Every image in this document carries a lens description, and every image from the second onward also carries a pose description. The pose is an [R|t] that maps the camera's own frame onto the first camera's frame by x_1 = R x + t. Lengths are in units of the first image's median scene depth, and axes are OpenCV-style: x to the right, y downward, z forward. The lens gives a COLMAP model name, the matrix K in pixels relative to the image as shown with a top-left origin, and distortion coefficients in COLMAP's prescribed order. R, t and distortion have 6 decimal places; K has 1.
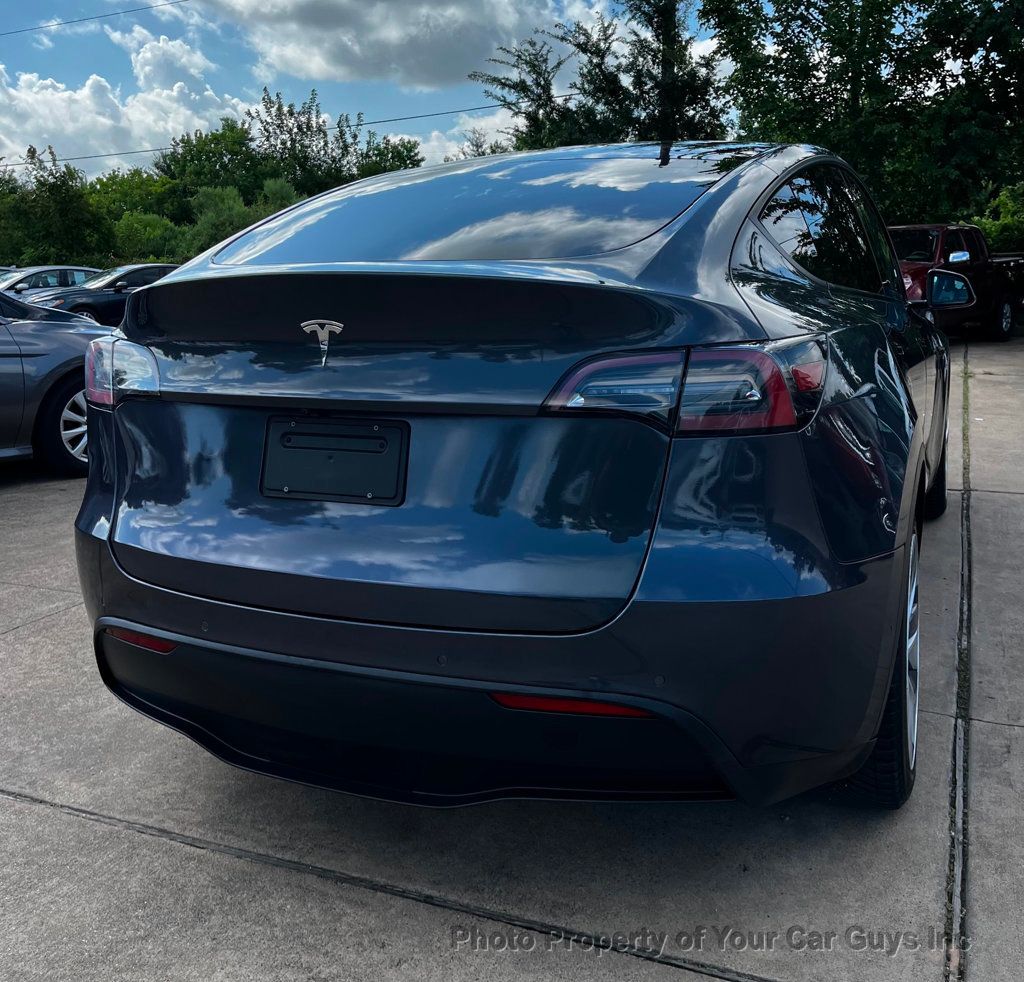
lens RADIAL K [[1026.8, 0, 514.1], [0, 1026.8, 417.0], [0, 0, 1]] dist [0.014771, 0.000000]
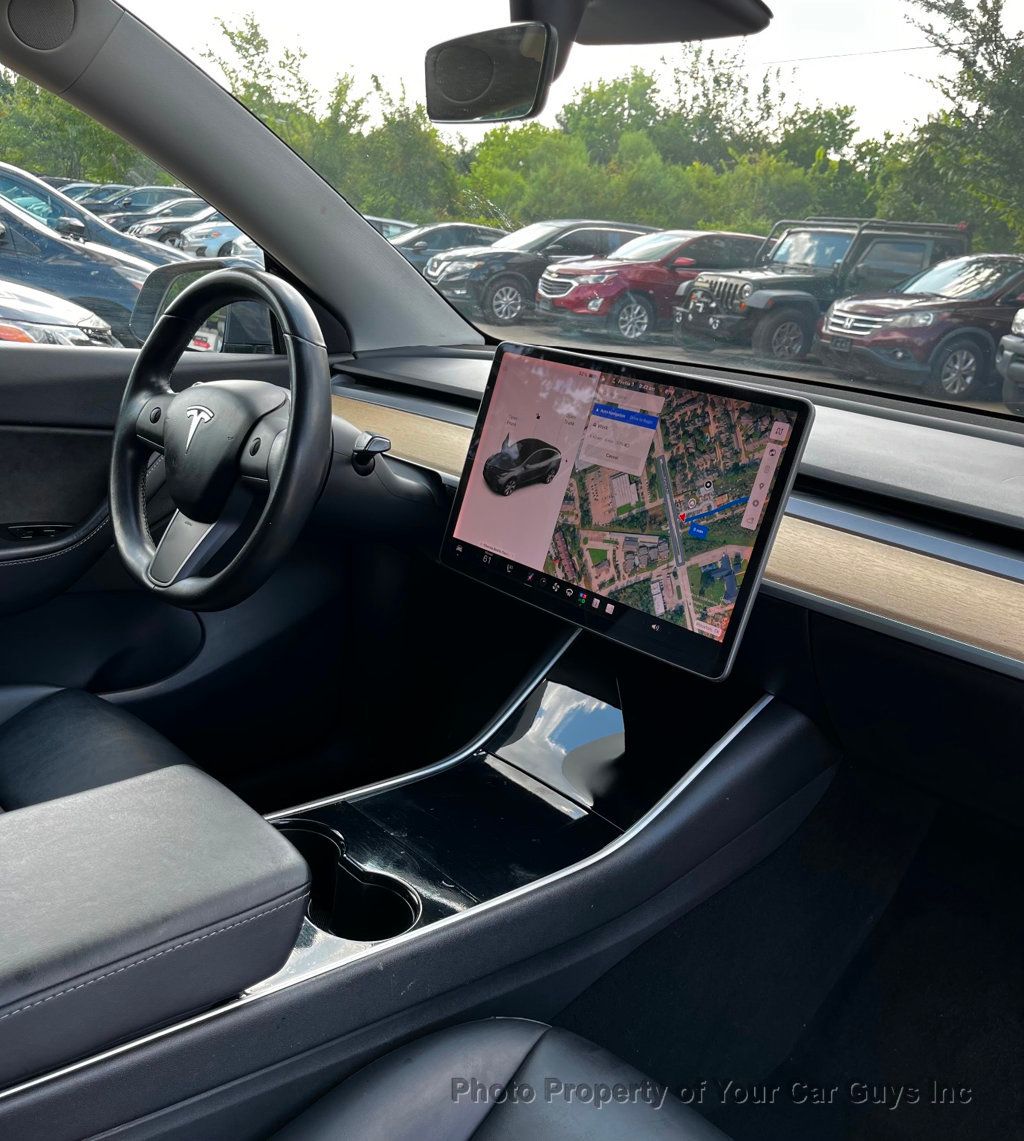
lens RADIAL K [[1066.7, 0, 506.6], [0, 1066.7, 588.9], [0, 0, 1]] dist [0.026986, 0.000000]
pose [[0.918189, 0.214243, -0.333211, 0.060353], [-0.158410, 0.969530, 0.186862, -0.032836], [0.363092, -0.118791, 0.924150, 0.187680]]
